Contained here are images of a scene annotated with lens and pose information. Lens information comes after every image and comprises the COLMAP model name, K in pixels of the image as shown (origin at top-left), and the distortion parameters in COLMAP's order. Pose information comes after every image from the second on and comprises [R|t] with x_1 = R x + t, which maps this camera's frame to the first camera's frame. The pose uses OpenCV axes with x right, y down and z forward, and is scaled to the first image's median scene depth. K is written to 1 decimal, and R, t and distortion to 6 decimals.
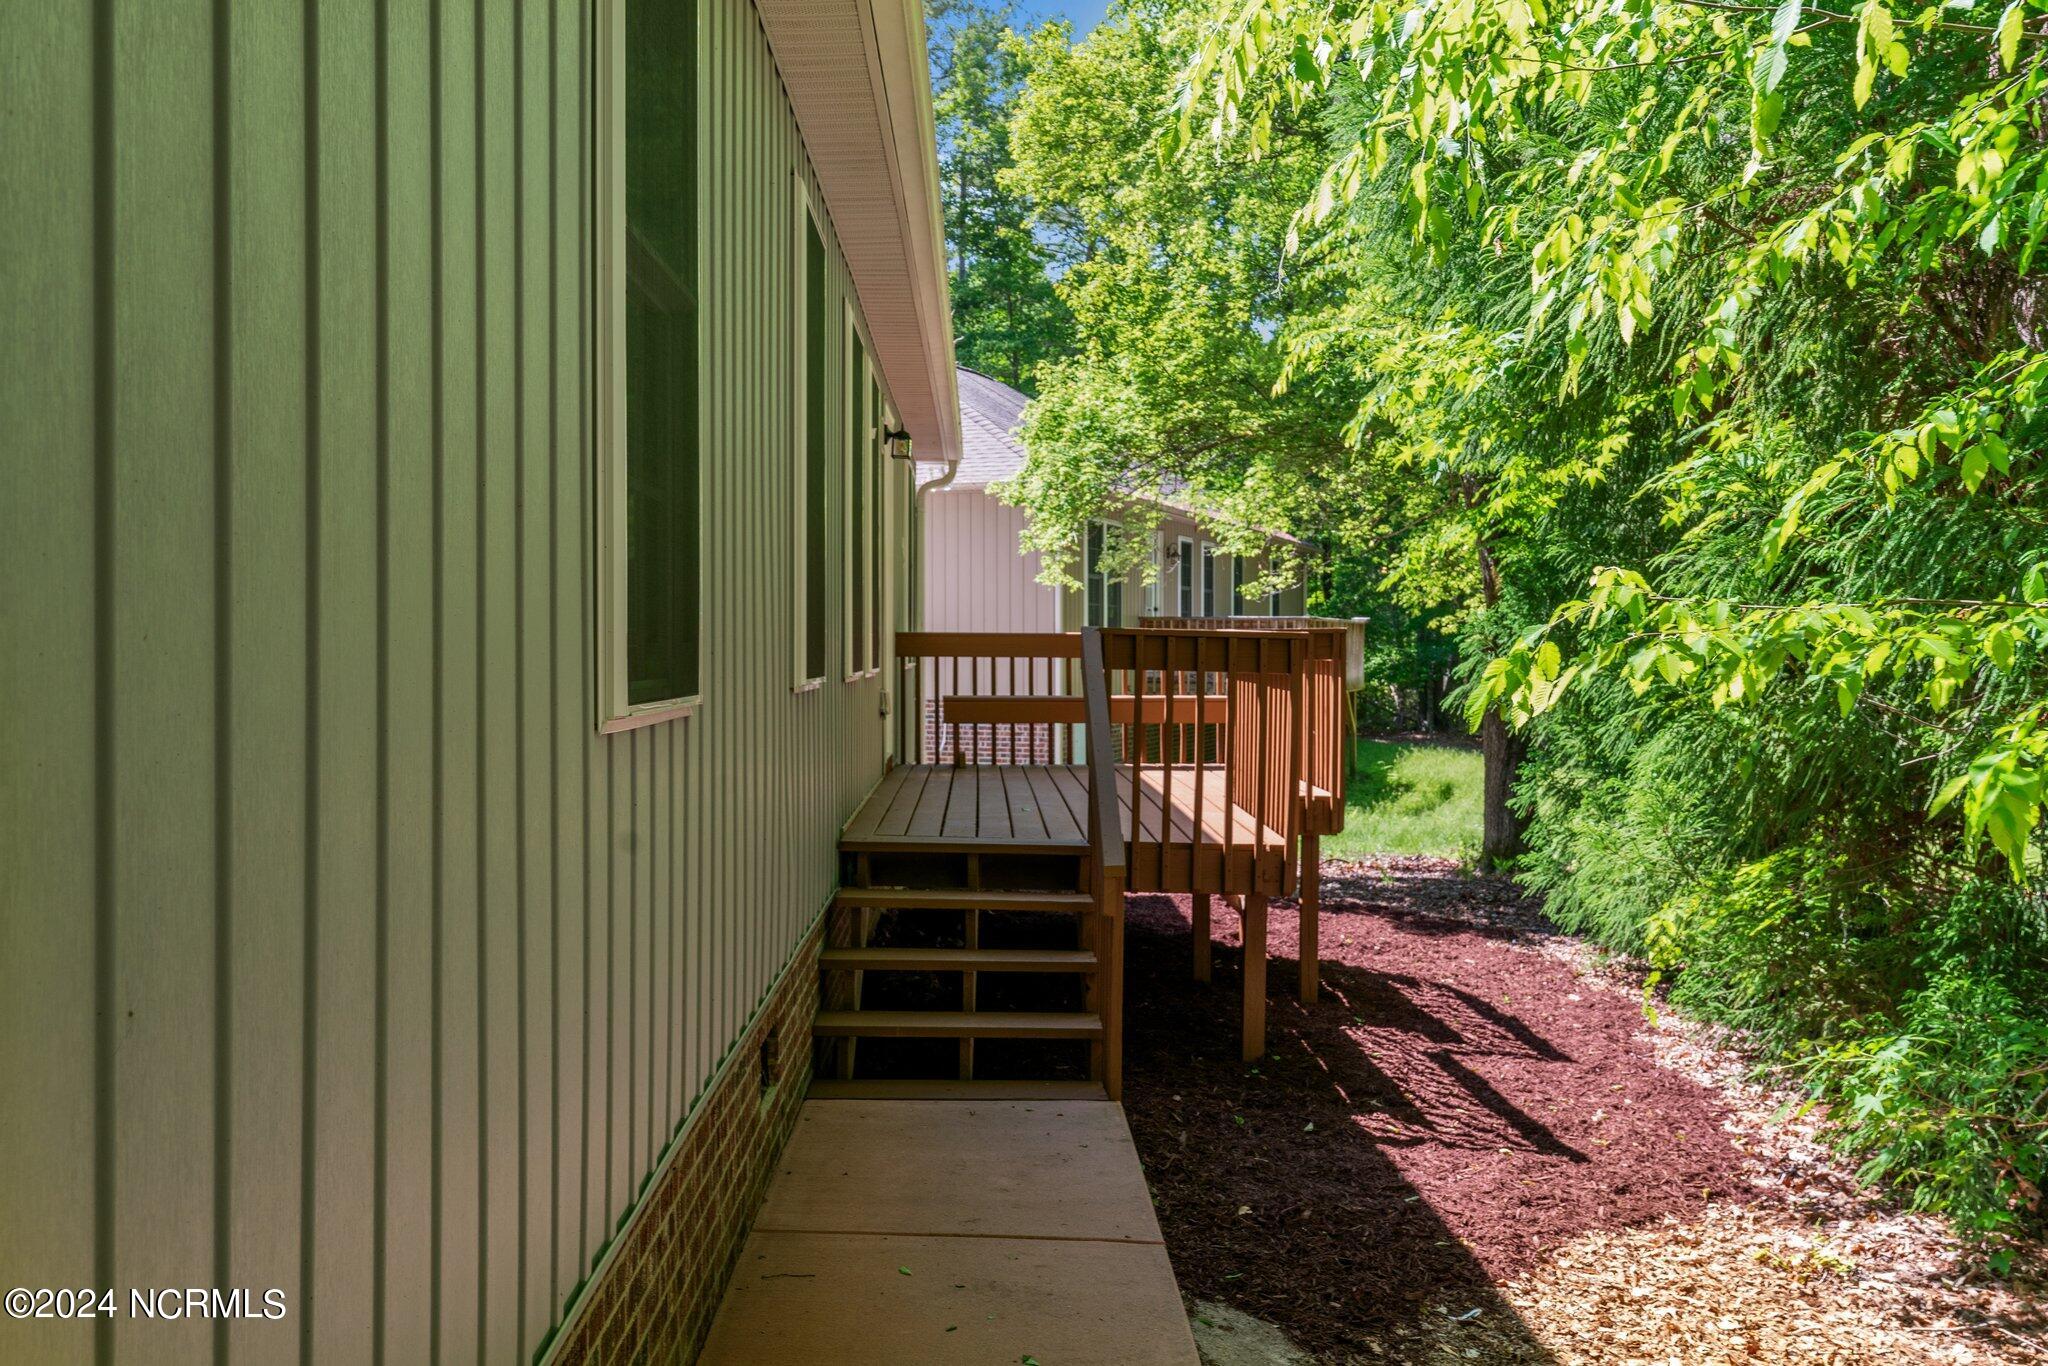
lens RADIAL K [[1837.0, 0, 1023.8], [0, 1837.0, 679.4], [0, 0, 1]] dist [-0.015805, -0.001020]
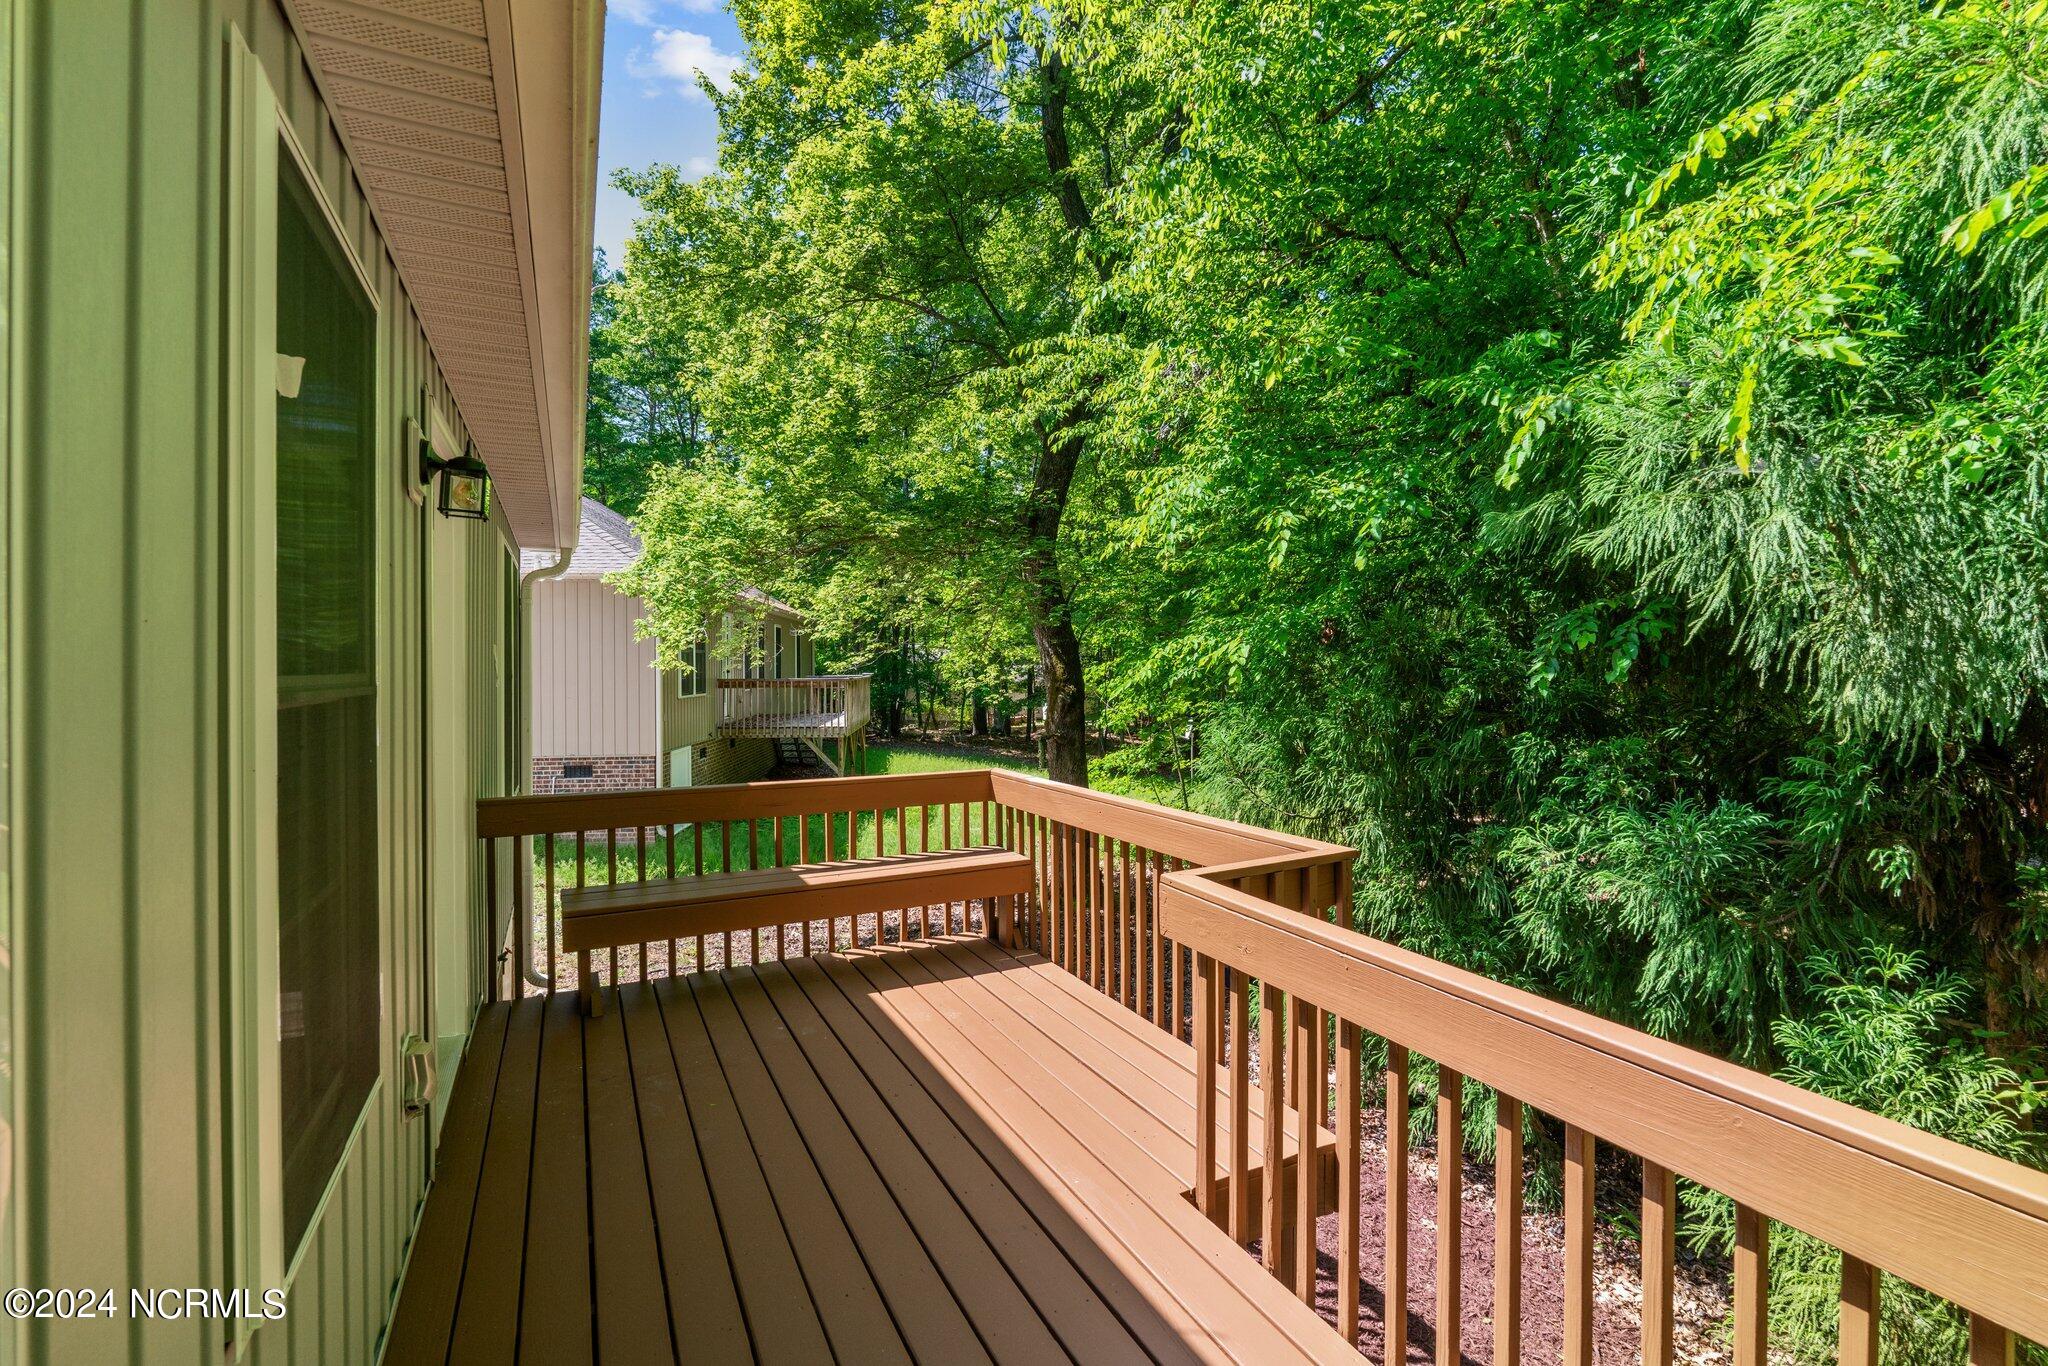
lens RADIAL K [[949.9, 0, 1011.8], [0, 949.9, 681.2], [0, 0, 1]] dist [0.002883, 0.000024]
pose [[0.917901, -0.009674, 0.396692, -0.022860], [0.010951, 0.999940, -0.000956, -0.049966], [-0.396659, 0.005222, 0.917951, 0.474100]]
